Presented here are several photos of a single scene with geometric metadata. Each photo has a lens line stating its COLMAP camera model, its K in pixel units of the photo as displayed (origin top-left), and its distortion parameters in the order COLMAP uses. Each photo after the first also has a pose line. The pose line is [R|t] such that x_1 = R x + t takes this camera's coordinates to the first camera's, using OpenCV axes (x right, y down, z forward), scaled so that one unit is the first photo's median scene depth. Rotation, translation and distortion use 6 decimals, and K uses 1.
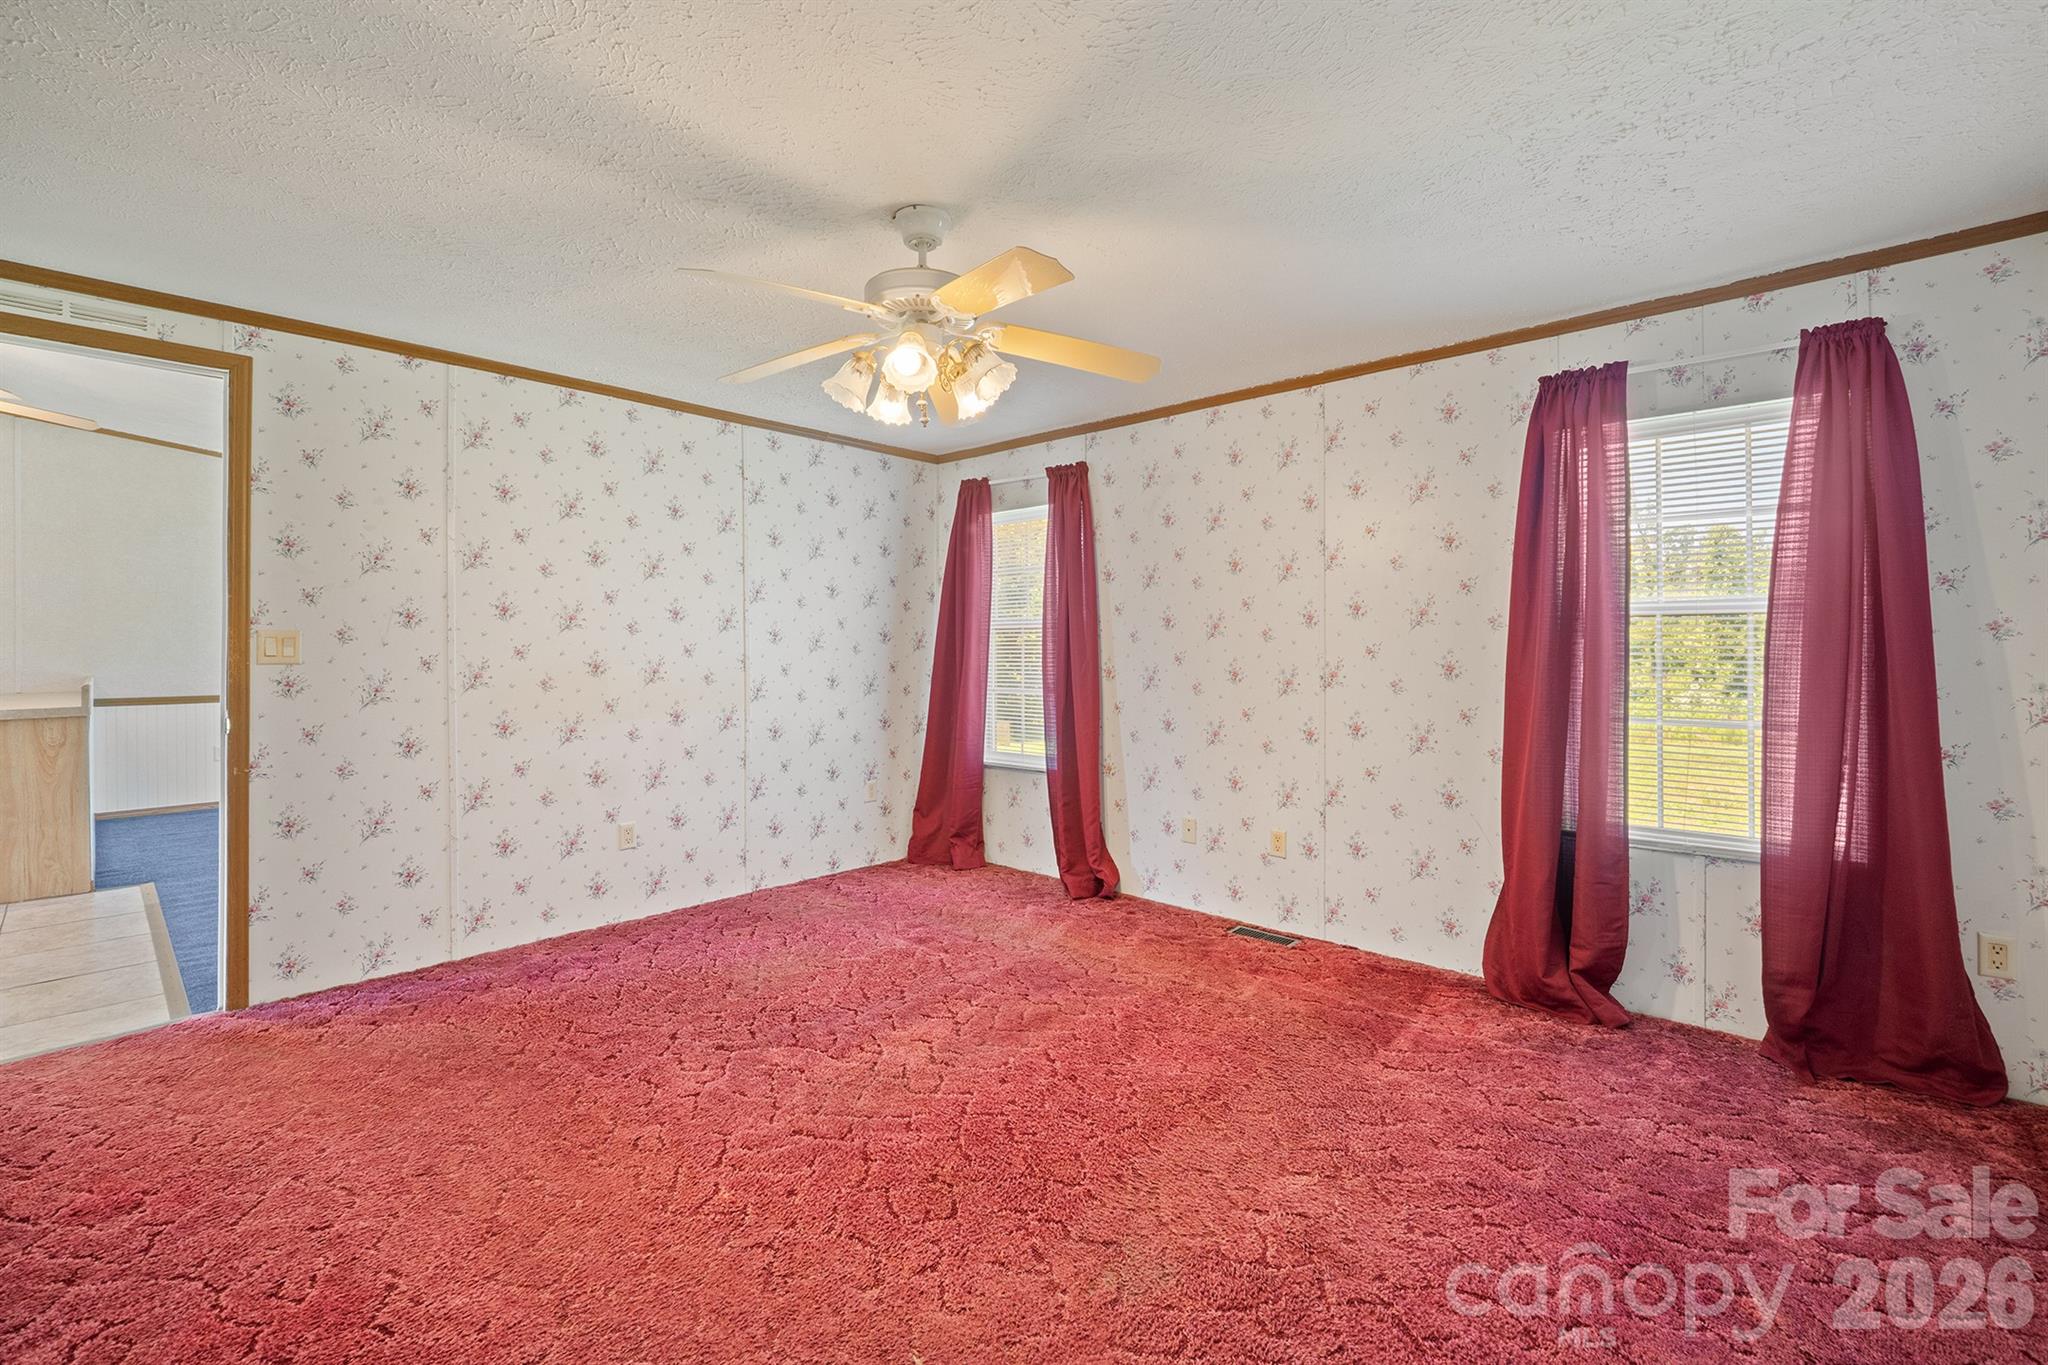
lens RADIAL K [[888.5, 0, 1037.7], [0, 888.5, 654.0], [0, 0, 1]] dist [-0.007877, 0.000003]
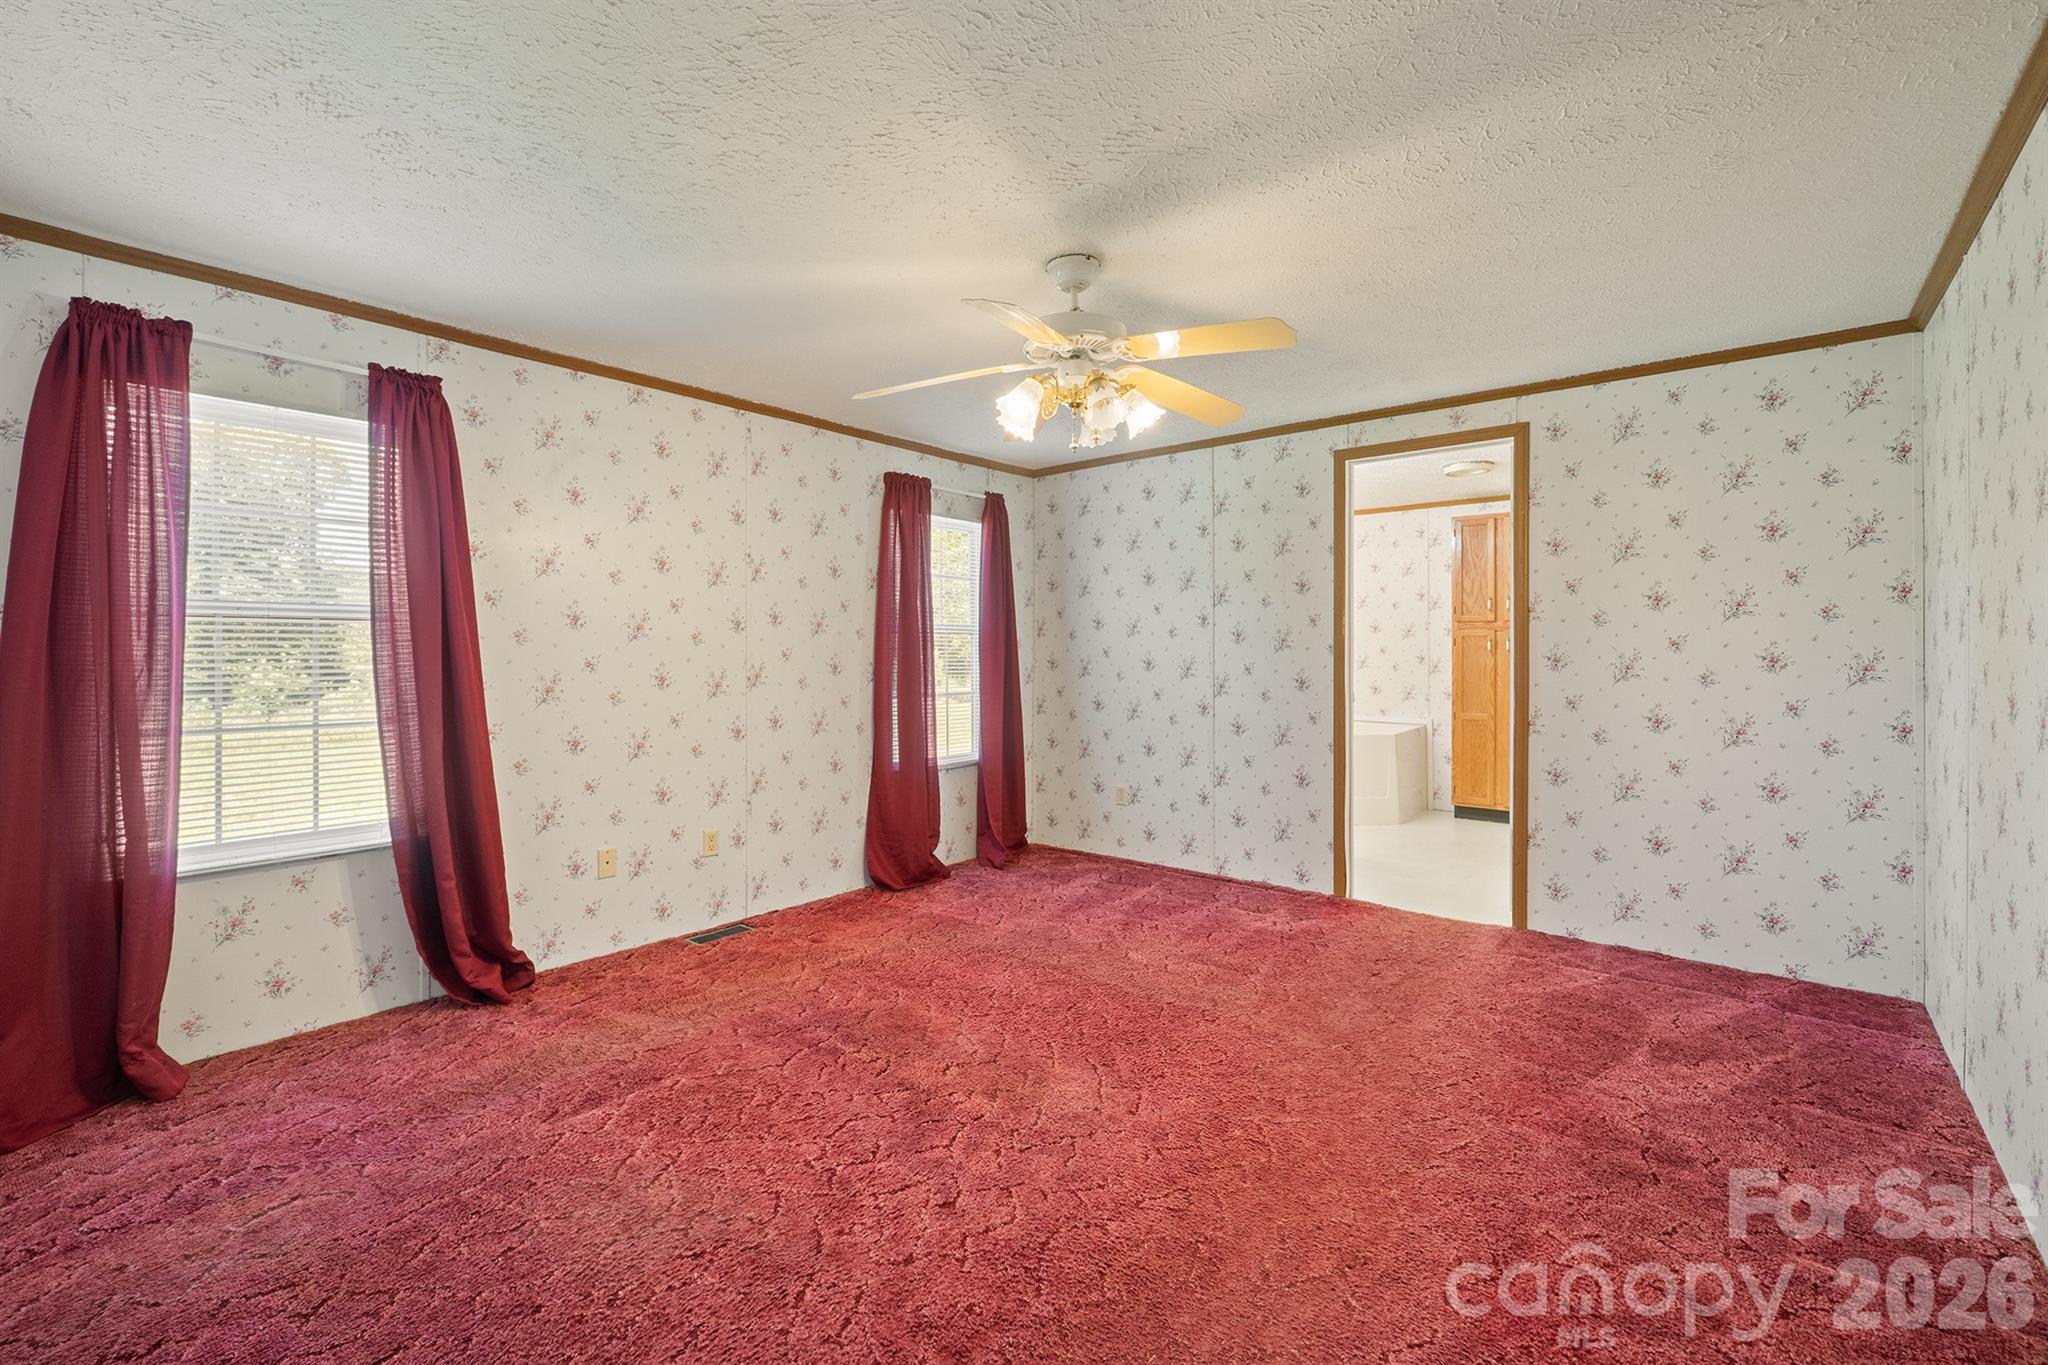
lens RADIAL K [[883.9, 0, 1031.7], [0, 883.9, 661.7], [0, 0, 1]] dist [-0.022611, 0.000074]
pose [[-0.057917, -0.010727, 0.998264, -0.785919], [0.006262, 0.999919, 0.011108, -0.004221], [-0.998302, 0.006894, -0.057845, 0.712735]]
